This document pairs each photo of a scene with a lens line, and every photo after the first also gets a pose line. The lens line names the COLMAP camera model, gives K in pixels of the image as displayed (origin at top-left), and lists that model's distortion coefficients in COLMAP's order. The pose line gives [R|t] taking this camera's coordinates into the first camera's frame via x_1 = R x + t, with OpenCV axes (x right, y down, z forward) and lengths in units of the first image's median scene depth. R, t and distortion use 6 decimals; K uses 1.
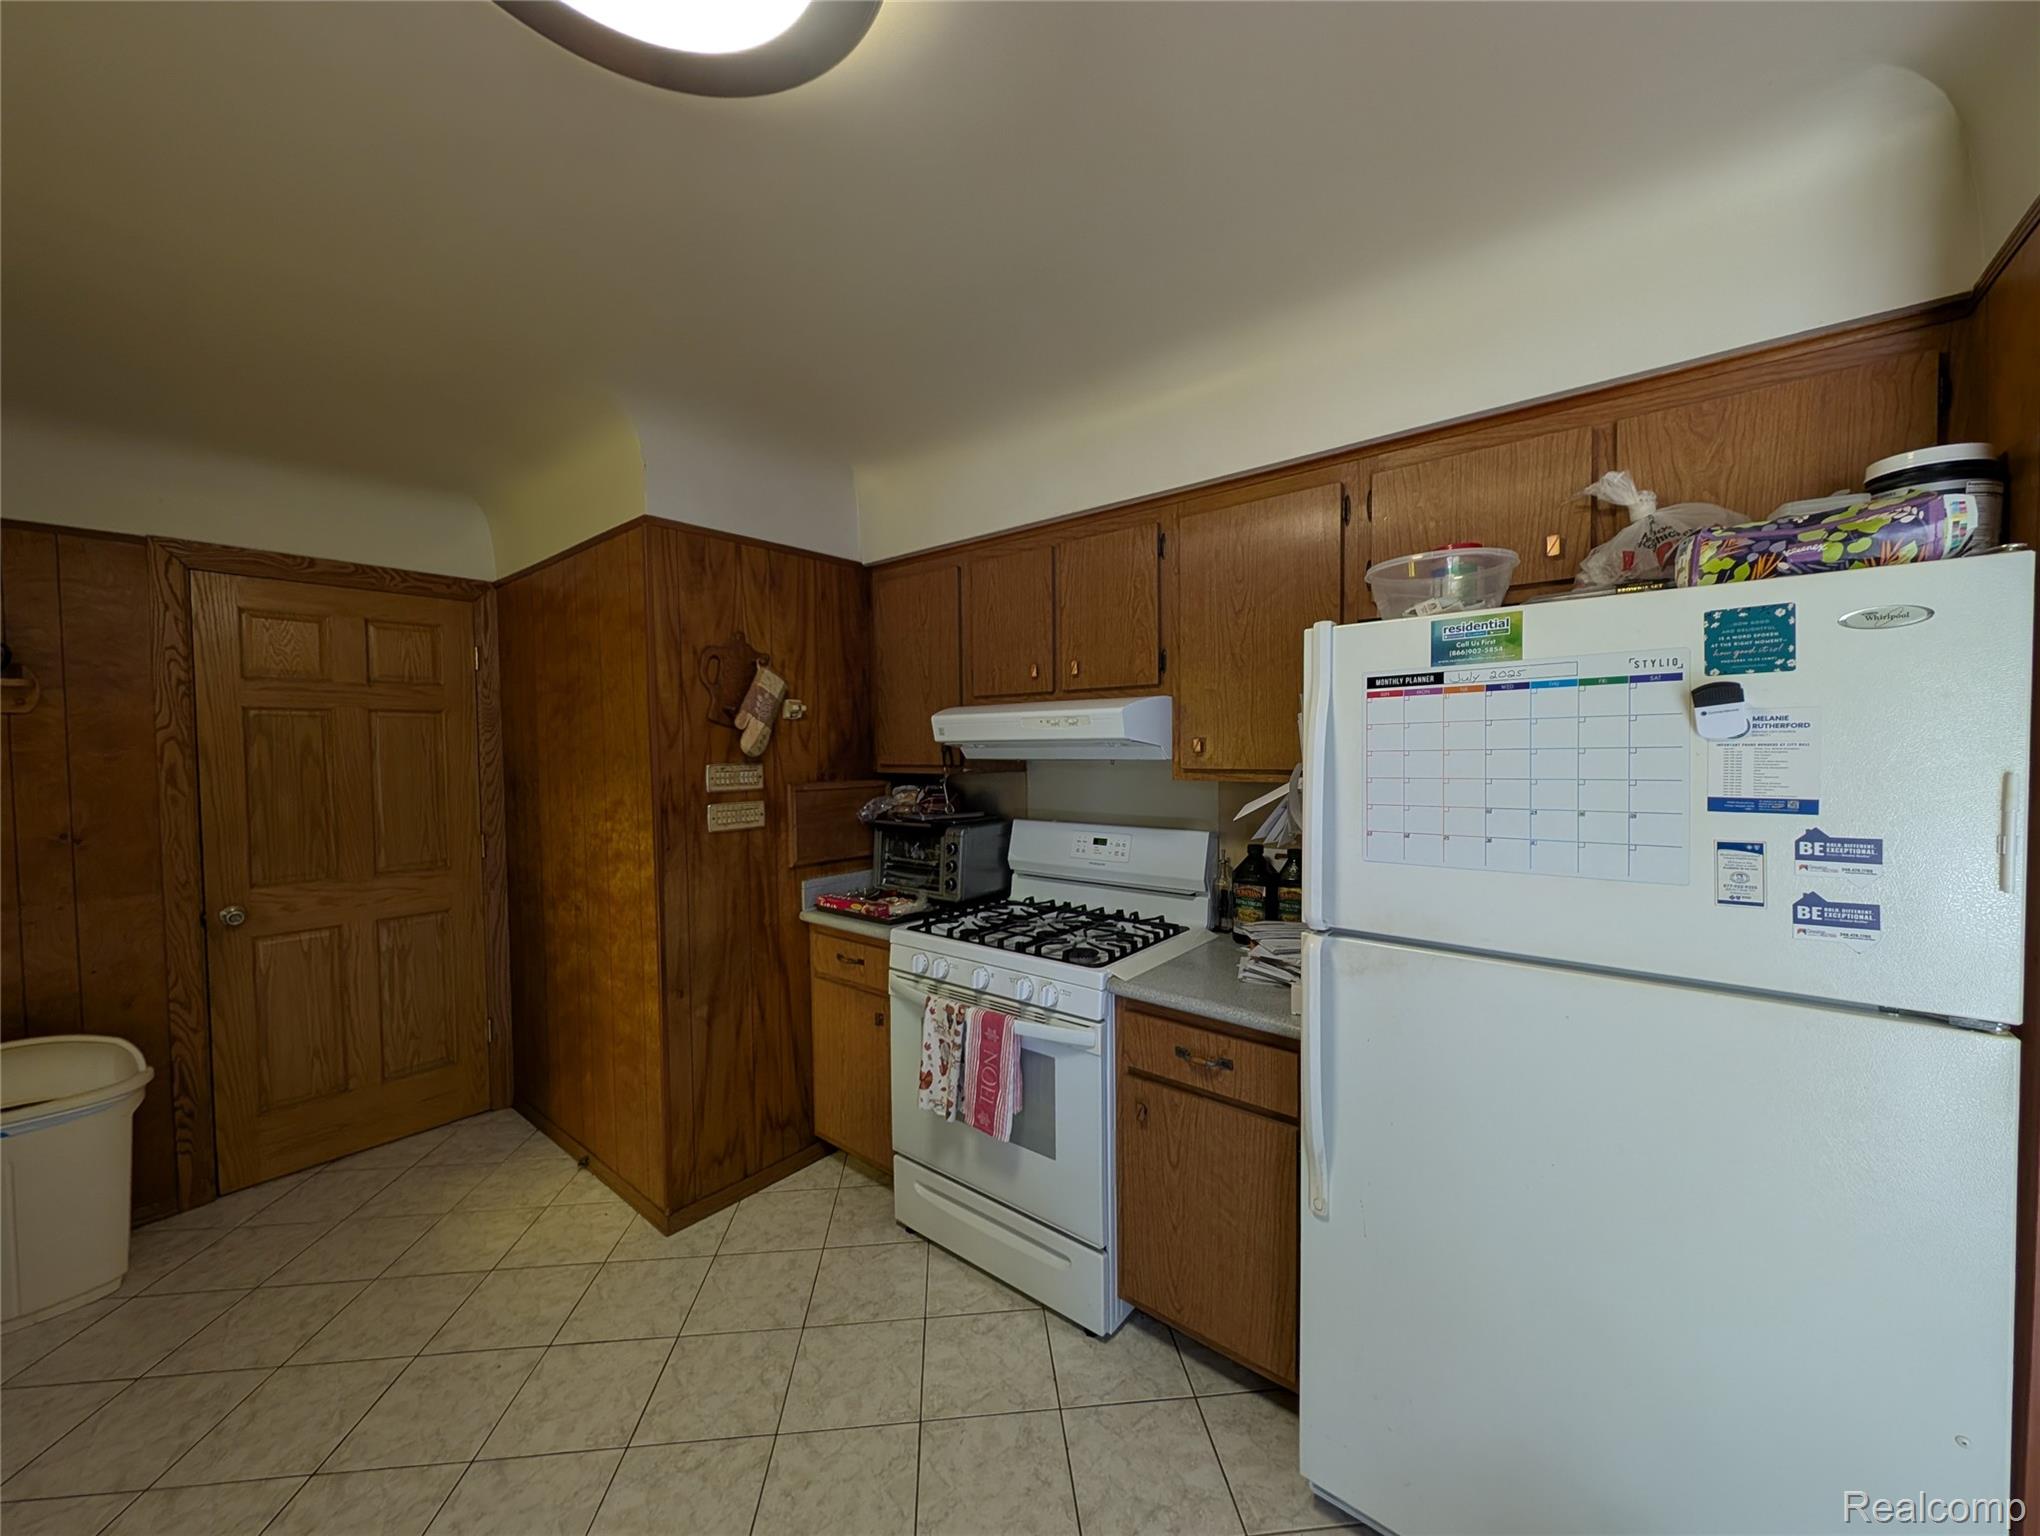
lens RADIAL K [[764.2, 0, 1023.6], [0, 764.2, 770.9], [0, 0, 1]] dist [0.010430, -0.005108]
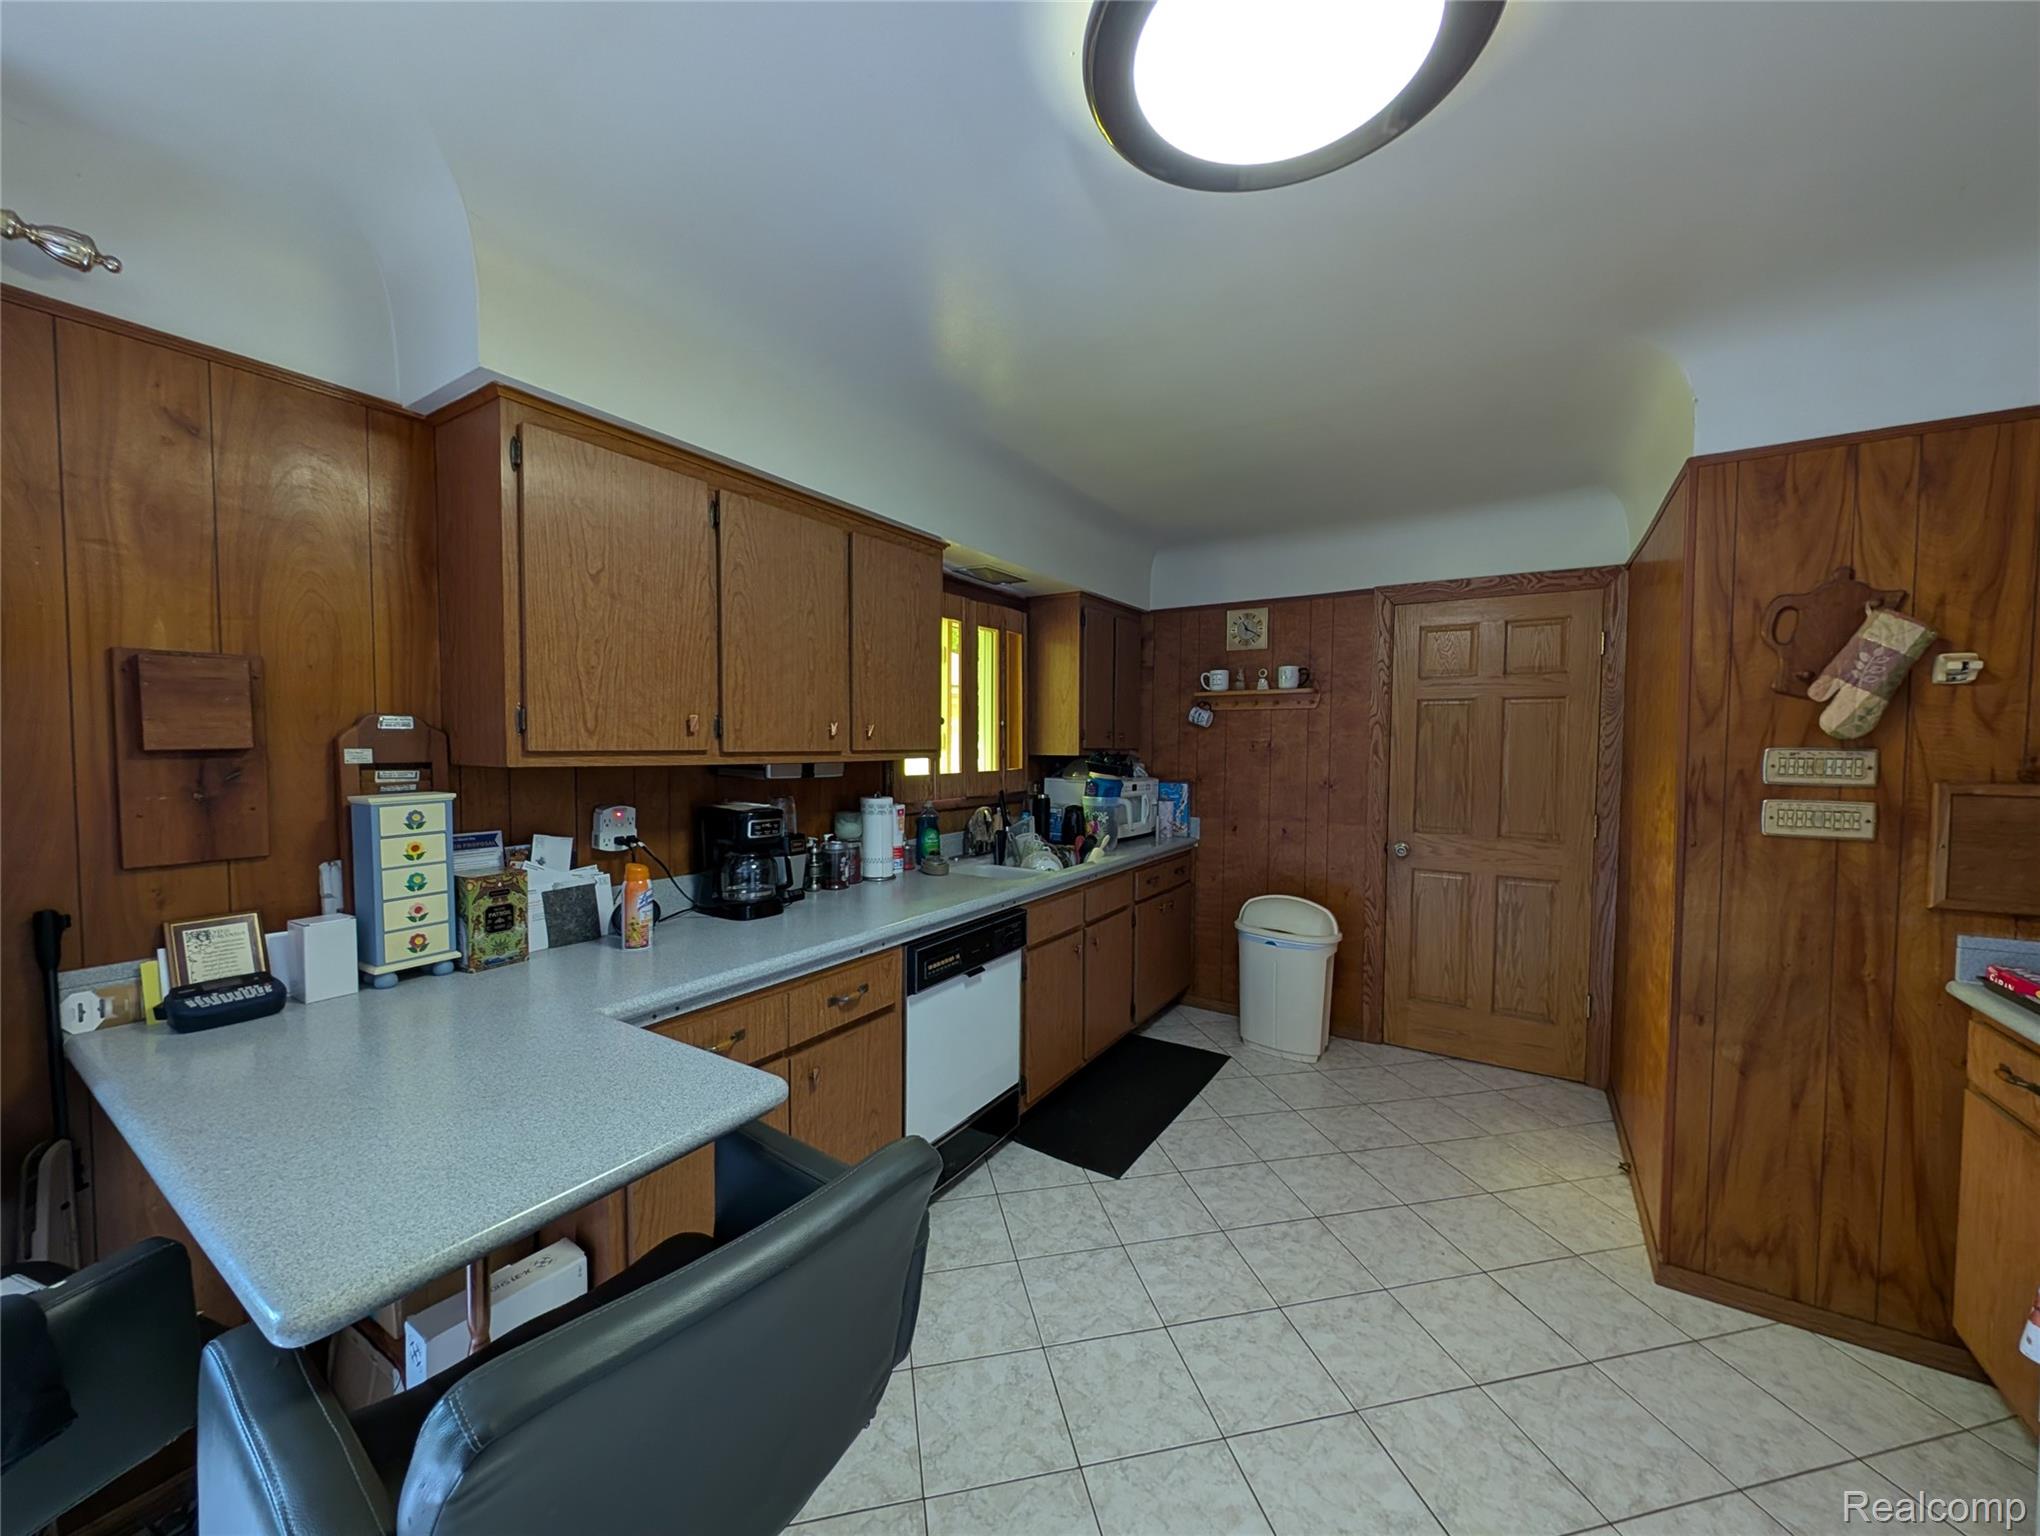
lens RADIAL K [[764.2, 0, 1023.6], [0, 764.2, 770.9], [0, 0, 1]] dist [0.010430, -0.005108]
pose [[0.120846, 0.050641, -0.991379, 0.271968], [-0.041031, 0.998099, 0.045983, 0.009974], [0.991823, 0.035120, 0.122694, 0.146465]]
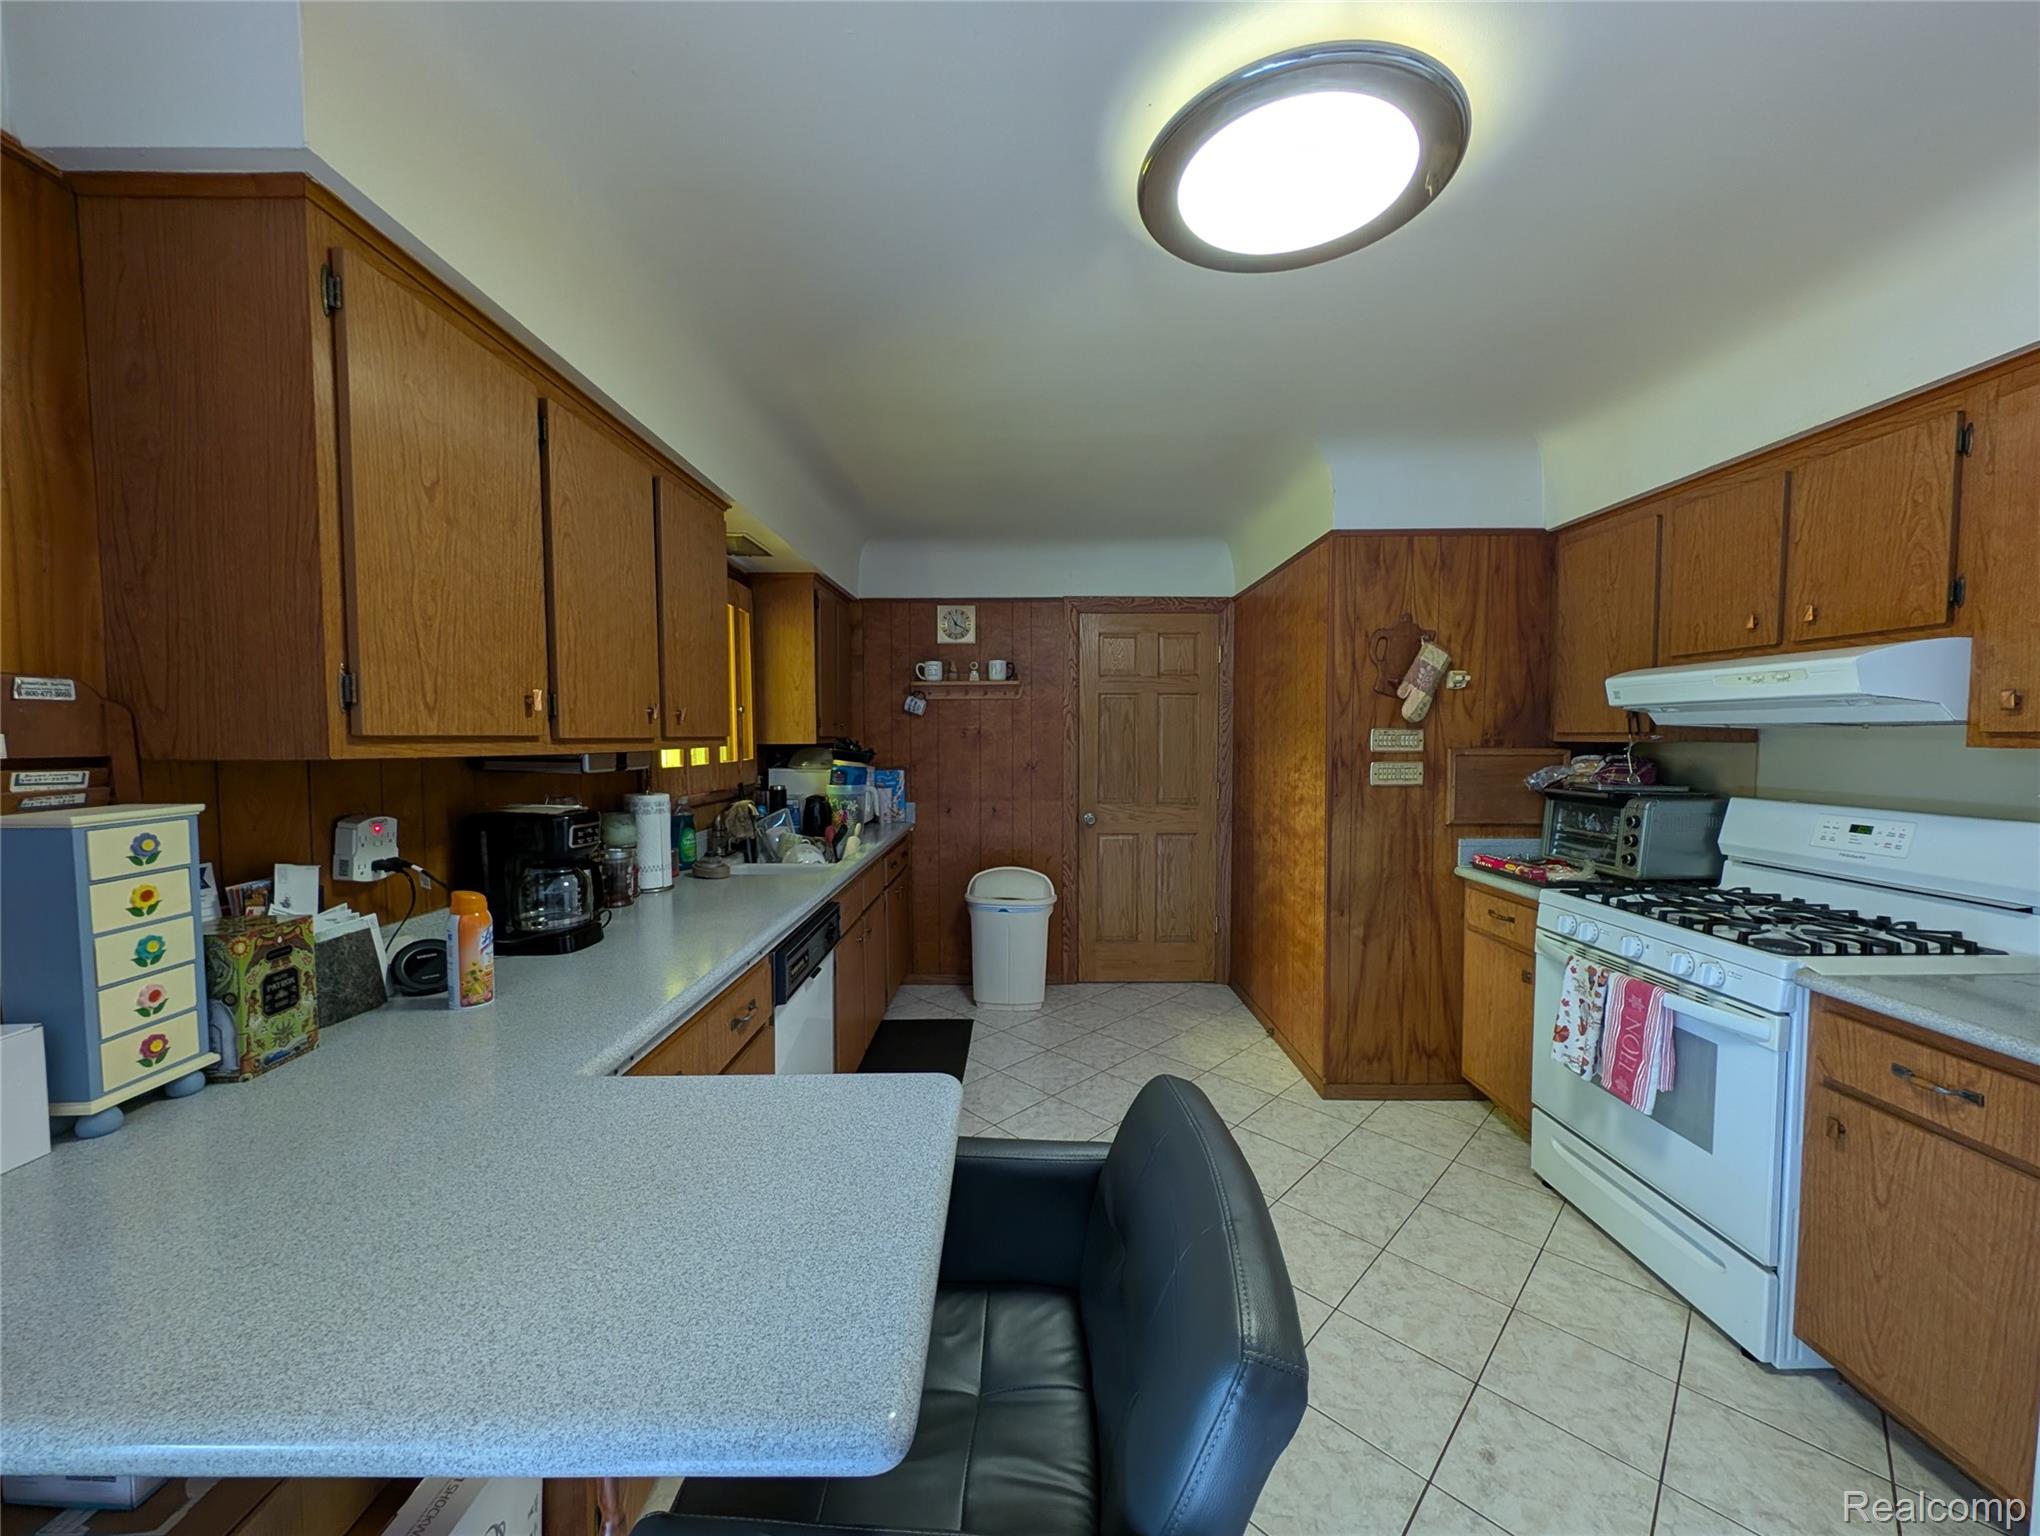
lens RADIAL K [[764.2, 0, 1023.6], [0, 764.2, 770.9], [0, 0, 1]] dist [0.010430, -0.005108]
pose [[0.637146, 0.046920, -0.769314, 0.160777], [-0.031993, 0.998895, 0.034426, 0.033530], [0.770079, 0.002678, 0.637943, -0.181278]]
